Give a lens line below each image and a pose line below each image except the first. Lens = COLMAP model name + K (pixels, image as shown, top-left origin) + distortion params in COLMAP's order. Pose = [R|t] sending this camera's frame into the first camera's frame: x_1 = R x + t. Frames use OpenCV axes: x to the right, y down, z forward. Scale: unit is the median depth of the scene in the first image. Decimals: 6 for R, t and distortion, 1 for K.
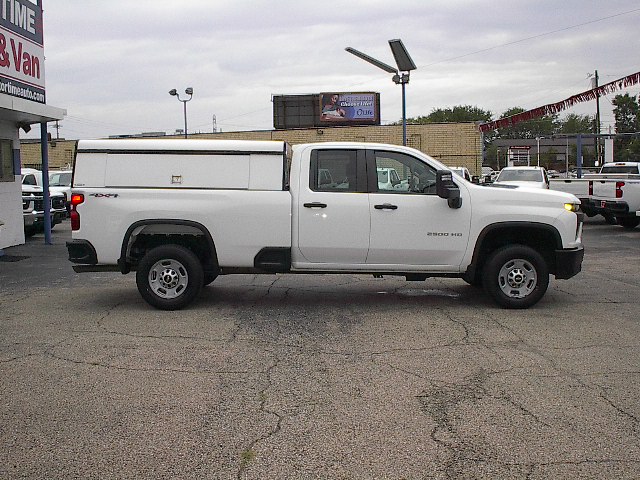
lens RADIAL K [[721.4, 0, 320.0], [0, 721.4, 240.0], [0, 0, 1]] dist [-0.125371, 0.041308]
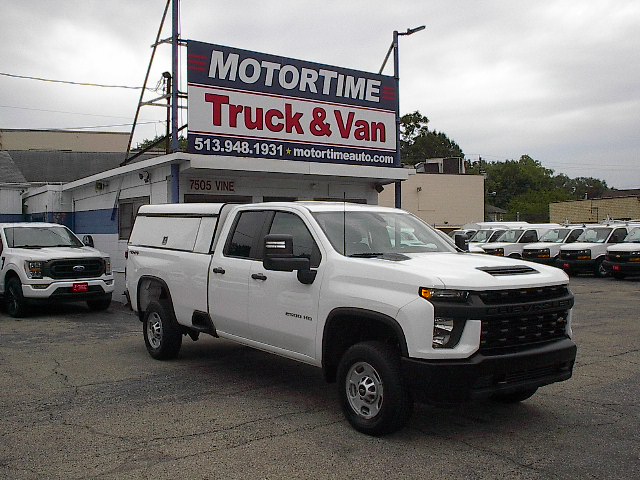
lens RADIAL K [[721.4, 0, 320.0], [0, 721.4, 240.0], [0, 0, 1]] dist [-0.125371, 0.041308]
pose [[0.655904, 0.019770, -0.754585, 0.764680], [-0.106406, 0.992097, -0.066498, -0.039868], [0.747307, 0.123909, 0.652824, 0.488529]]
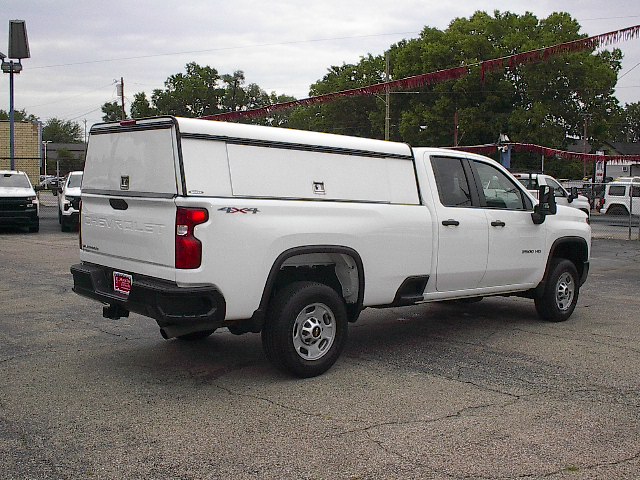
lens RADIAL K [[721.4, 0, 320.0], [0, 721.4, 240.0], [0, 0, 1]] dist [-0.125371, 0.041308]
pose [[0.721978, -0.028319, 0.691336, -0.684738], [0.034048, 0.999406, 0.005382, -0.037507], [-0.691078, 0.019653, 0.722513, 0.494636]]
